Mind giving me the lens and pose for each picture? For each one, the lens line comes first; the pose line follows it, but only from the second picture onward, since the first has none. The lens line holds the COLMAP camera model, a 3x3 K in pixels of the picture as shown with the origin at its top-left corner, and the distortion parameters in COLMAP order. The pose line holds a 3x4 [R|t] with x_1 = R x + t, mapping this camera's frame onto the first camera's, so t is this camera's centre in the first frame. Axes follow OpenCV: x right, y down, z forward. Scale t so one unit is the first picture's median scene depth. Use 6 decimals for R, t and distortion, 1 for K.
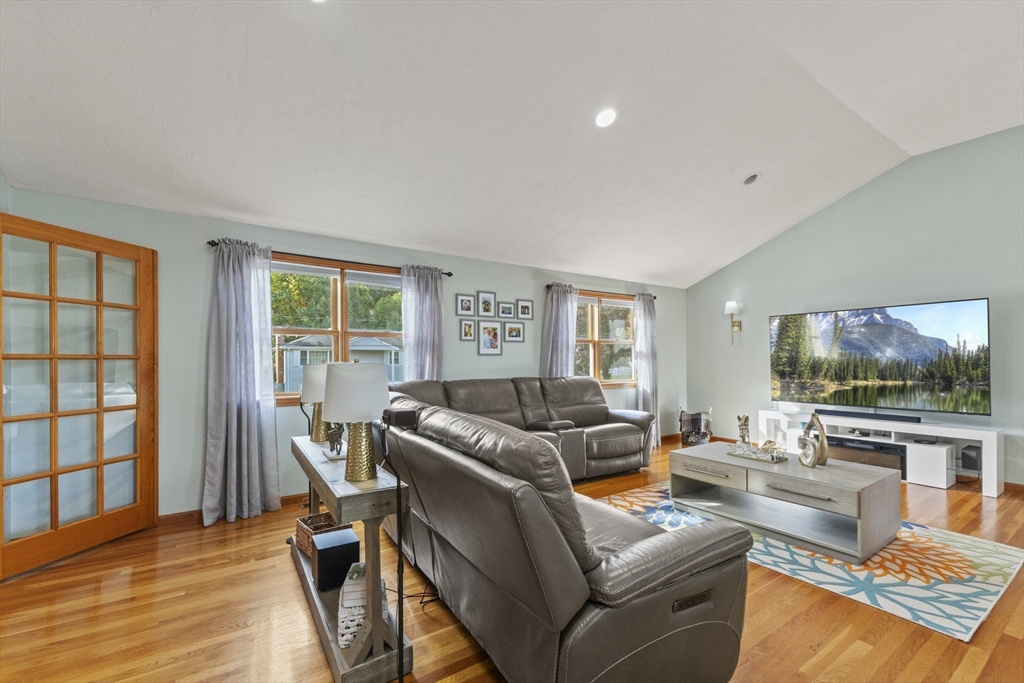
lens RADIAL K [[434.0, 0, 512.1], [0, 434.0, 359.1], [0, 0, 1]] dist [0.006762, -0.000103]
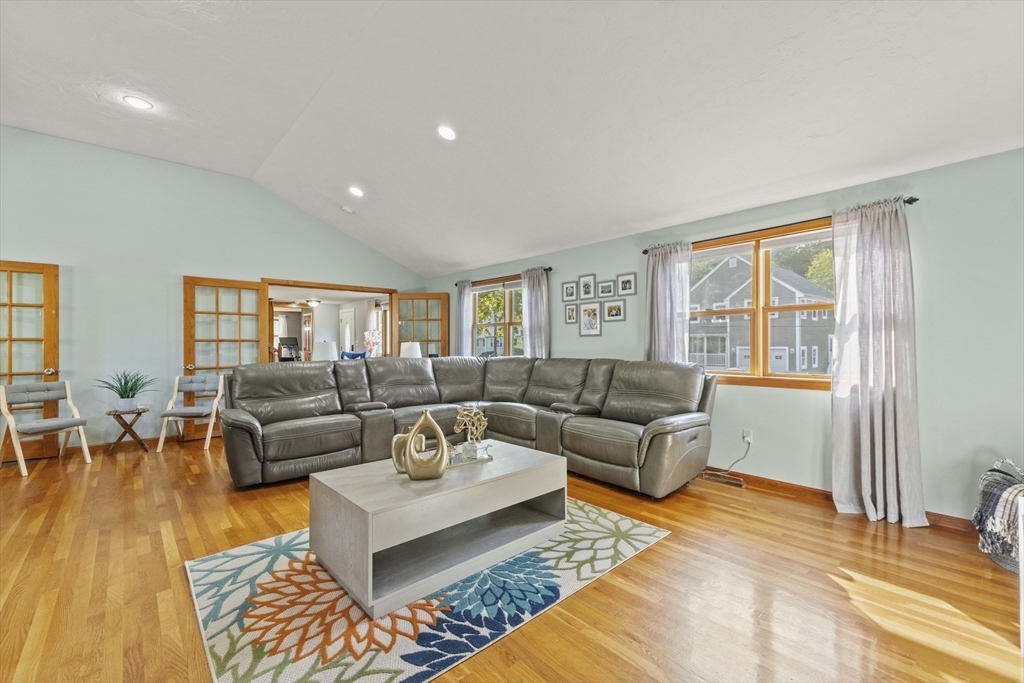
lens RADIAL K [[434.0, 0, 519.8], [0, 434.0, 342.8], [0, 0, 1]] dist [0.006762, -0.000103]
pose [[0.138439, -0.008033, -0.990338, 0.981919], [-0.000701, 0.999966, -0.008209, 0.015992], [0.990371, 0.001831, 0.138429, 0.724221]]
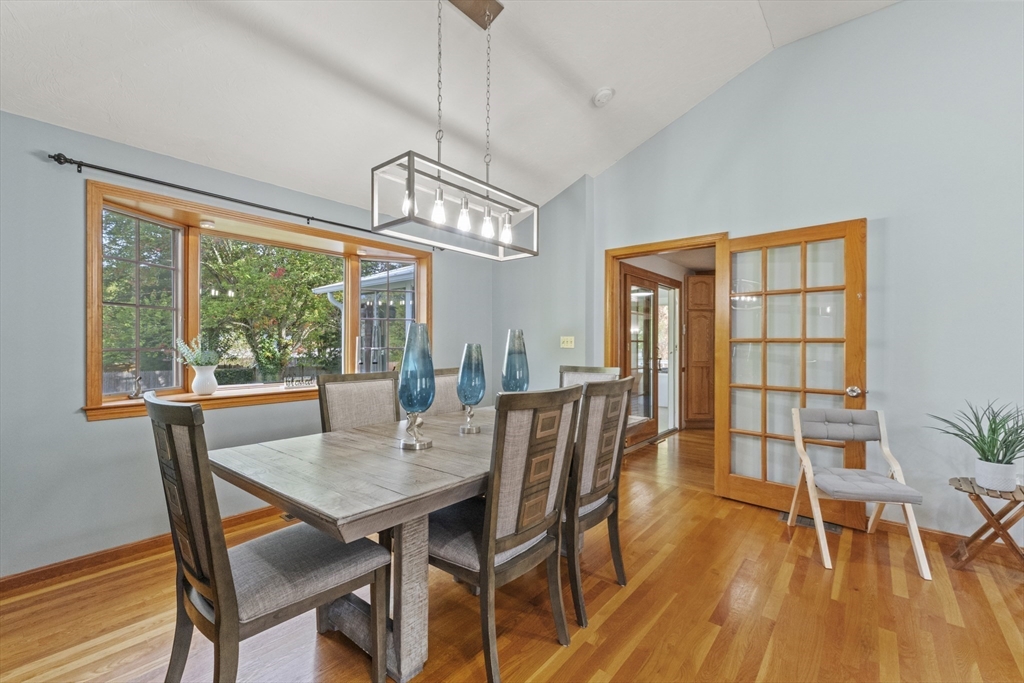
lens RADIAL K [[434.0, 0, 516.8], [0, 434.0, 340.8], [0, 0, 1]] dist [0.006762, -0.000103]
pose [[-0.961107, -0.009391, -0.276016, 0.509381], [-0.008484, 0.999954, -0.004480, 0.009079], [0.276045, -0.001964, -0.961143, 0.293083]]
